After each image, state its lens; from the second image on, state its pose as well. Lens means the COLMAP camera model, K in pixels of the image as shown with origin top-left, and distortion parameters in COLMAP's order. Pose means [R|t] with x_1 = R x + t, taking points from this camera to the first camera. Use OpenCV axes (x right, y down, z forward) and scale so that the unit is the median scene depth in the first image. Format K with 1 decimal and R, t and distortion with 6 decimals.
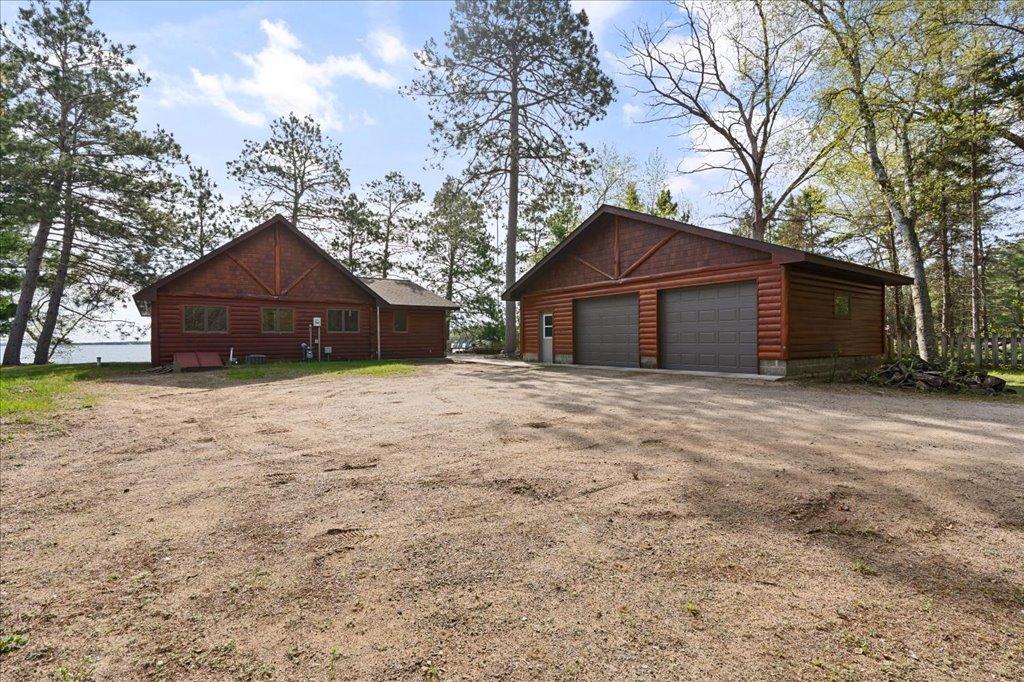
lens RADIAL K [[468.7, 0, 512.0], [0, 468.7, 341.0], [0, 0, 1]] dist [-0.001727, -0.000048]
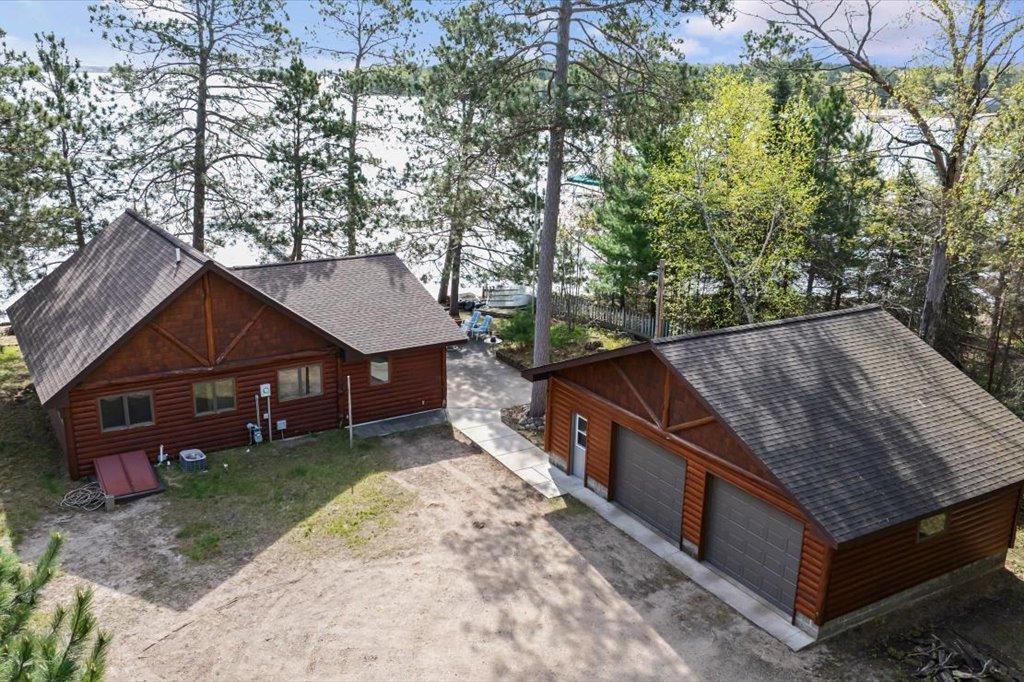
lens RADIAL K [[914.2, 0, 512.0], [0, 914.2, 341.0], [0, 0, 1]] dist [0.009496, 0.000175]
pose [[0.994844, 0.050172, -0.088140, 0.083437], [-0.024710, 0.962783, 0.269144, -0.515657], [0.098363, -0.265578, 0.959058, -0.298784]]
